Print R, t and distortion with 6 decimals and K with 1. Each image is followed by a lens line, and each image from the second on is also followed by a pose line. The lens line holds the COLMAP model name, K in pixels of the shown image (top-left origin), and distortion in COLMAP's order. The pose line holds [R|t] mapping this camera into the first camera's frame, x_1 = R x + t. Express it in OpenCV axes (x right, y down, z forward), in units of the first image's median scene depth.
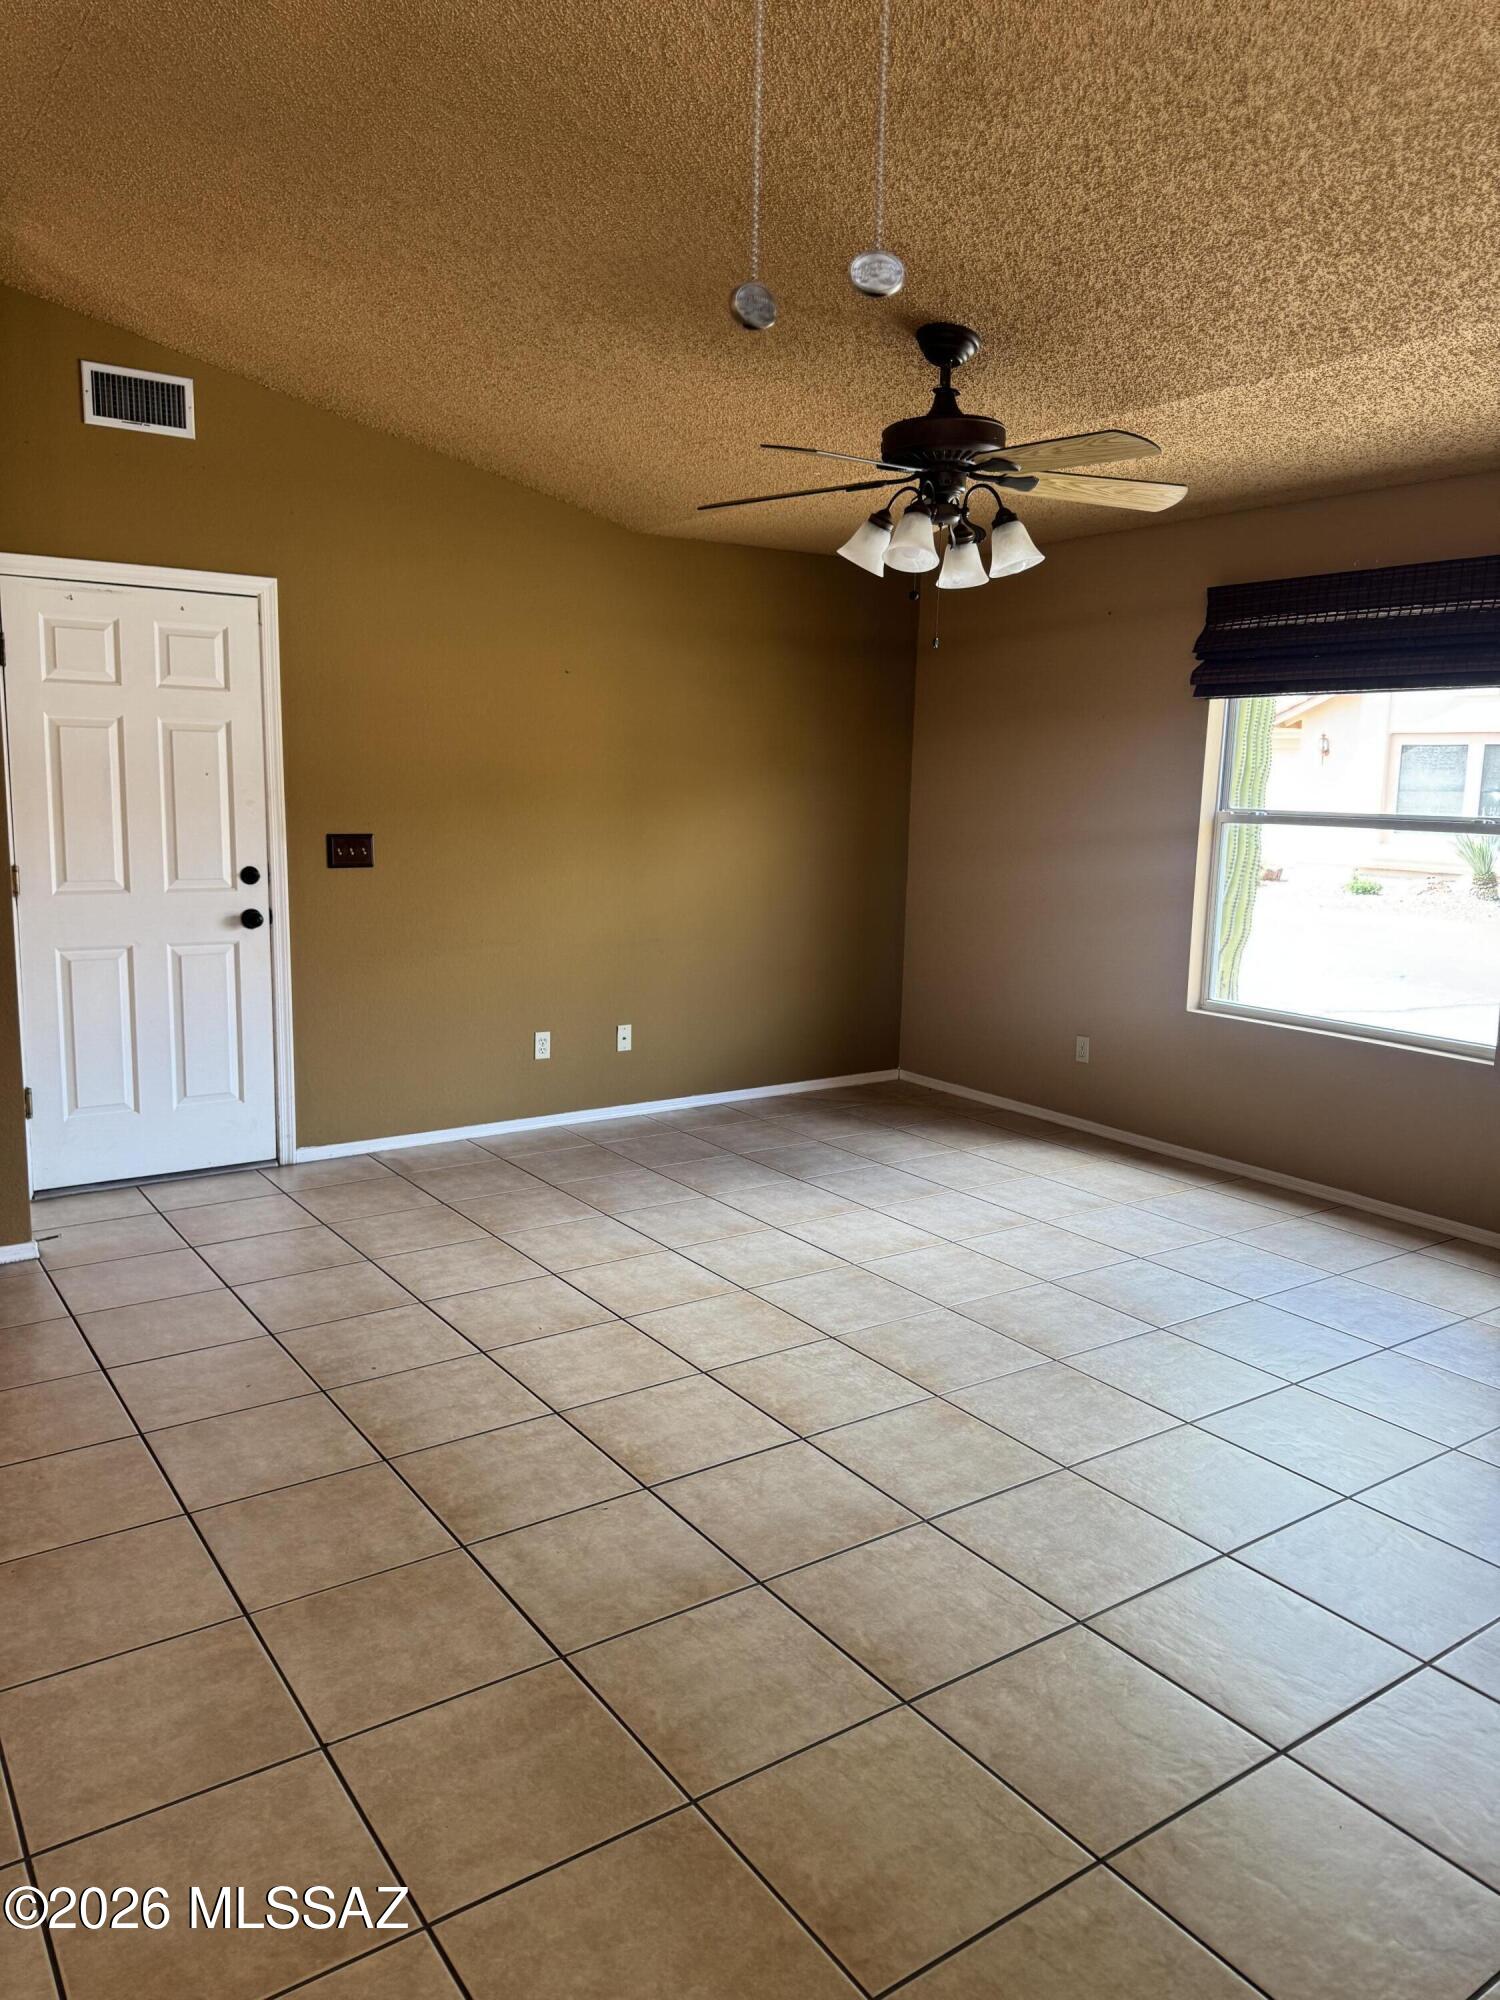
lens RADIAL K [[1409.3, 0, 750.0], [0, 1409.3, 1000.0], [0, 0, 1]] dist [0.079798, -0.101020]
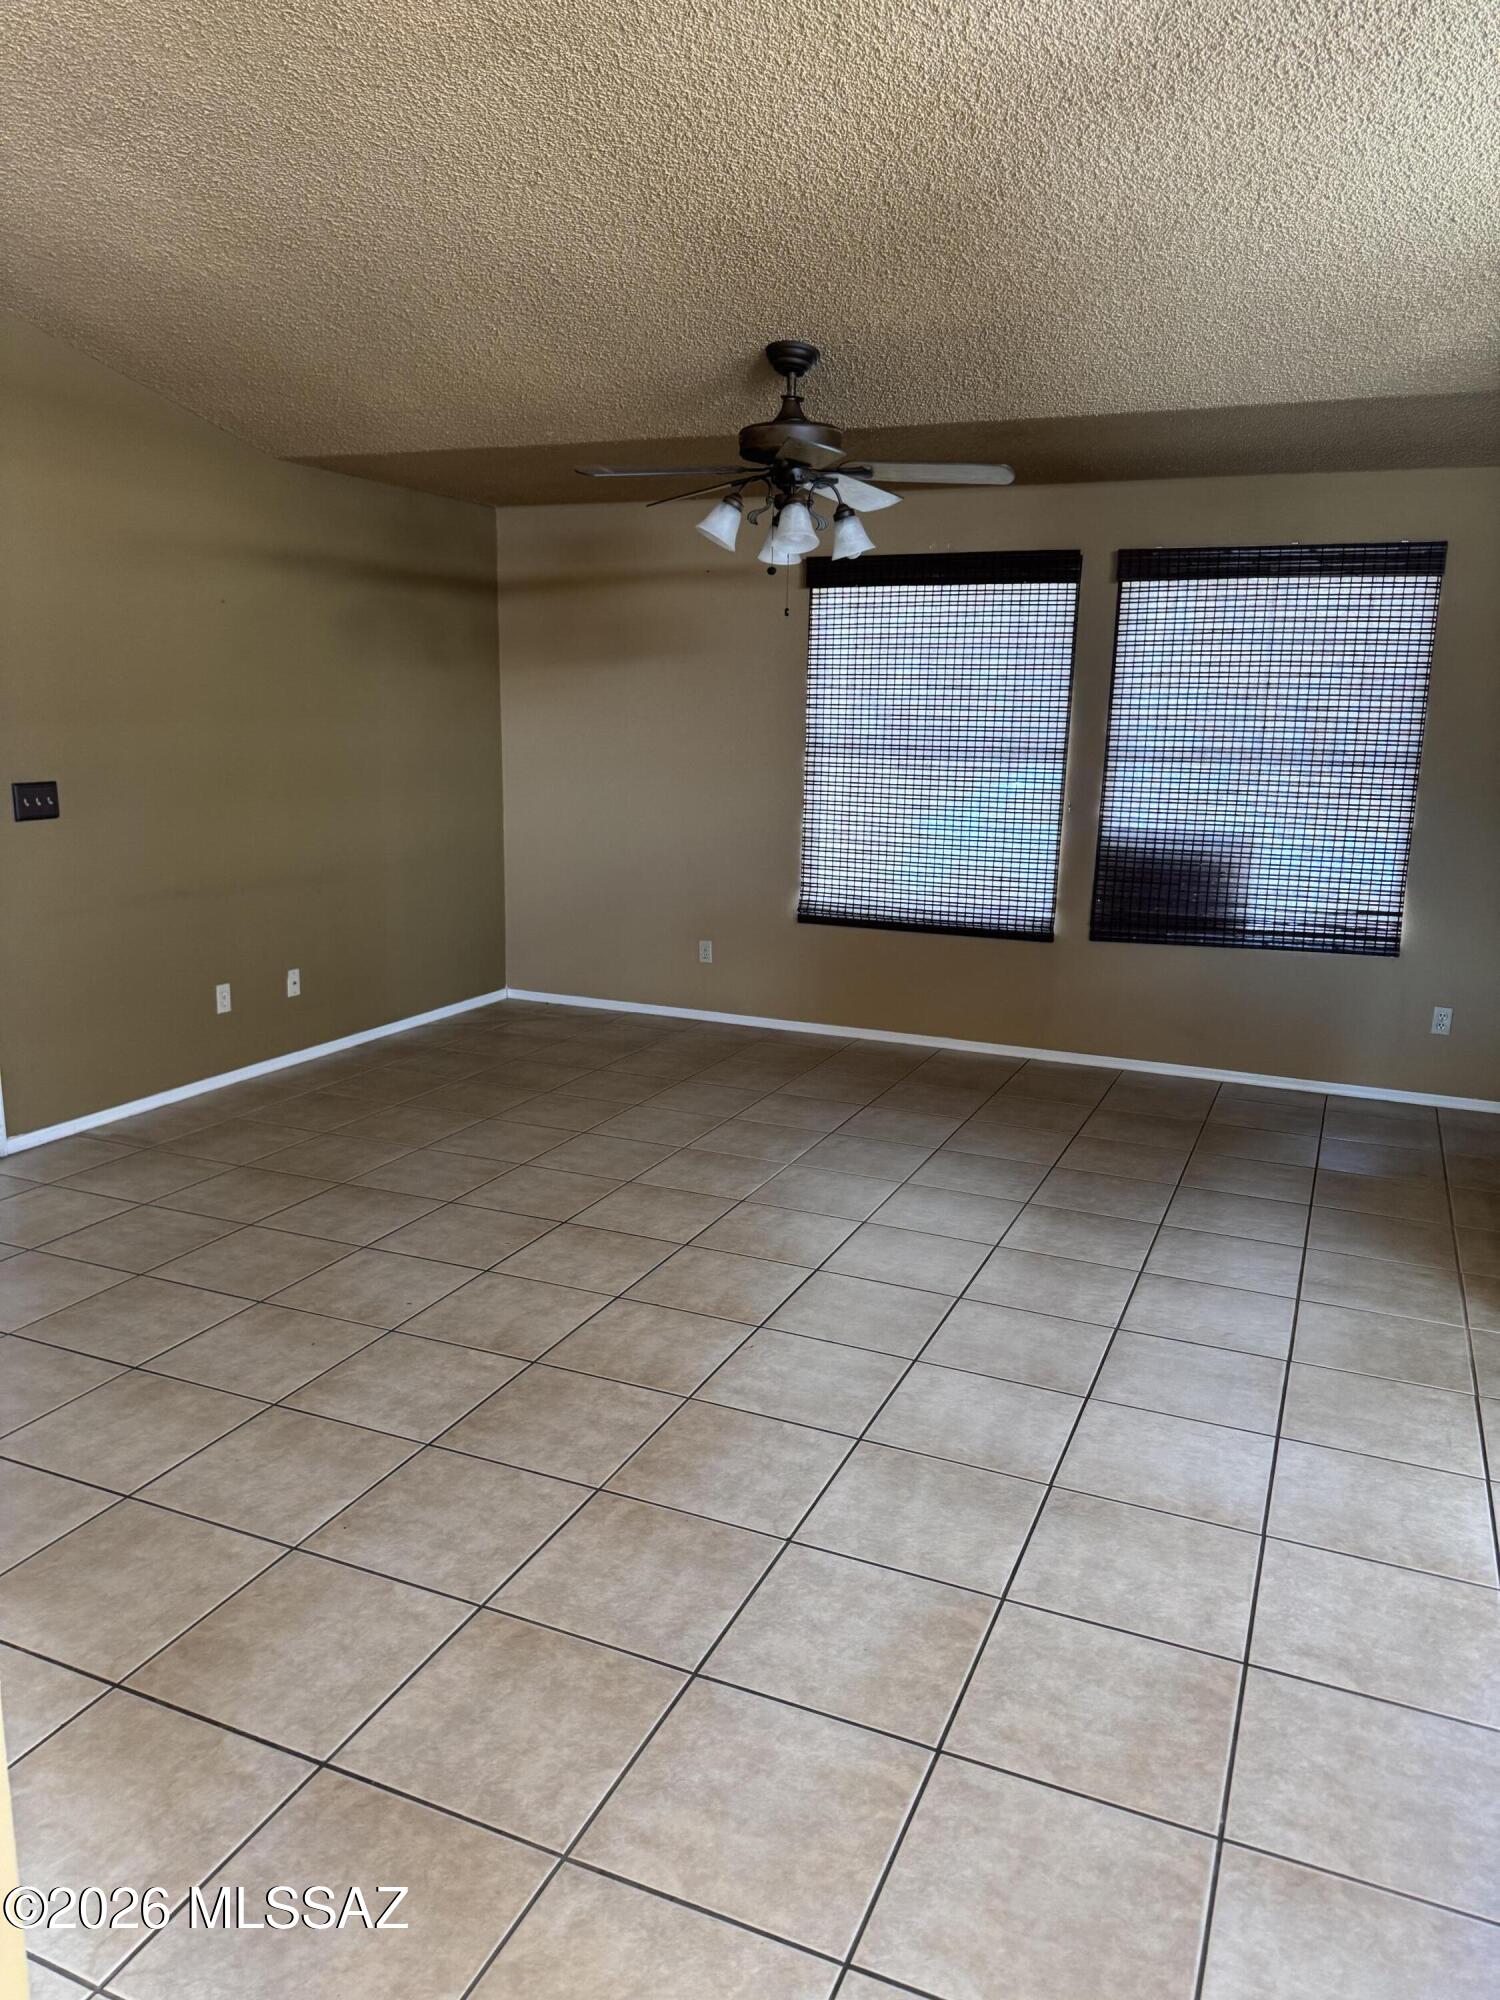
lens RADIAL K [[1409.3, 0, 750.0], [0, 1409.3, 1000.0], [0, 0, 1]] dist [0.079798, -0.101020]
pose [[0.844228, -0.108703, 0.524845, -0.386034], [0.078763, 0.993748, 0.079126, -0.016337], [-0.530165, -0.025462, 0.847512, -0.002739]]
